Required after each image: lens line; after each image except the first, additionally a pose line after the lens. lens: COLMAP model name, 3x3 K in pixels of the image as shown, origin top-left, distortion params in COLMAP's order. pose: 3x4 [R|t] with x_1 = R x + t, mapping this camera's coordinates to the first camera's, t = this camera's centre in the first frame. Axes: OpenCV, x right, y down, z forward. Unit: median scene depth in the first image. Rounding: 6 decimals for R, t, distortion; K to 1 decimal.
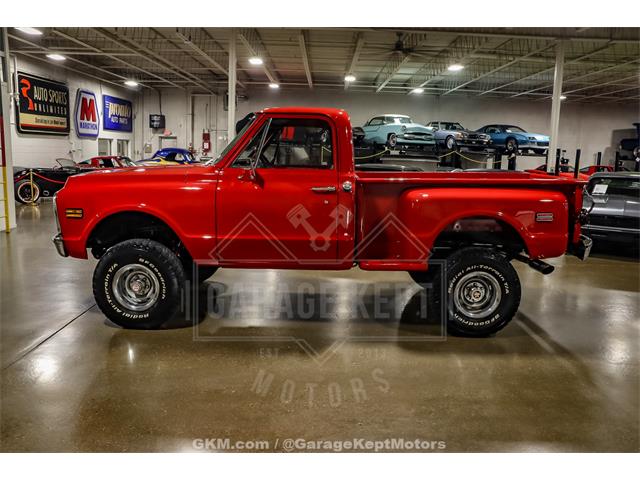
lens RADIAL K [[574.0, 0, 319.0], [0, 574.0, 251.6], [0, 0, 1]] dist [-0.145018, 0.140923]
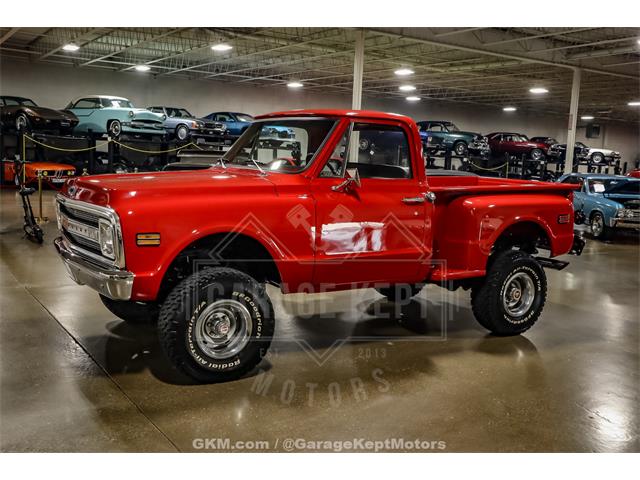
lens RADIAL K [[697.4, 0, 320.0], [0, 697.4, 240.0], [0, 0, 1]] dist [-0.016002, 0.033950]
pose [[0.839437, -0.058350, 0.540316, -0.169360], [0.073819, 0.997247, -0.006991, -0.010211], [-0.538421, 0.045754, 0.841433, 0.023886]]
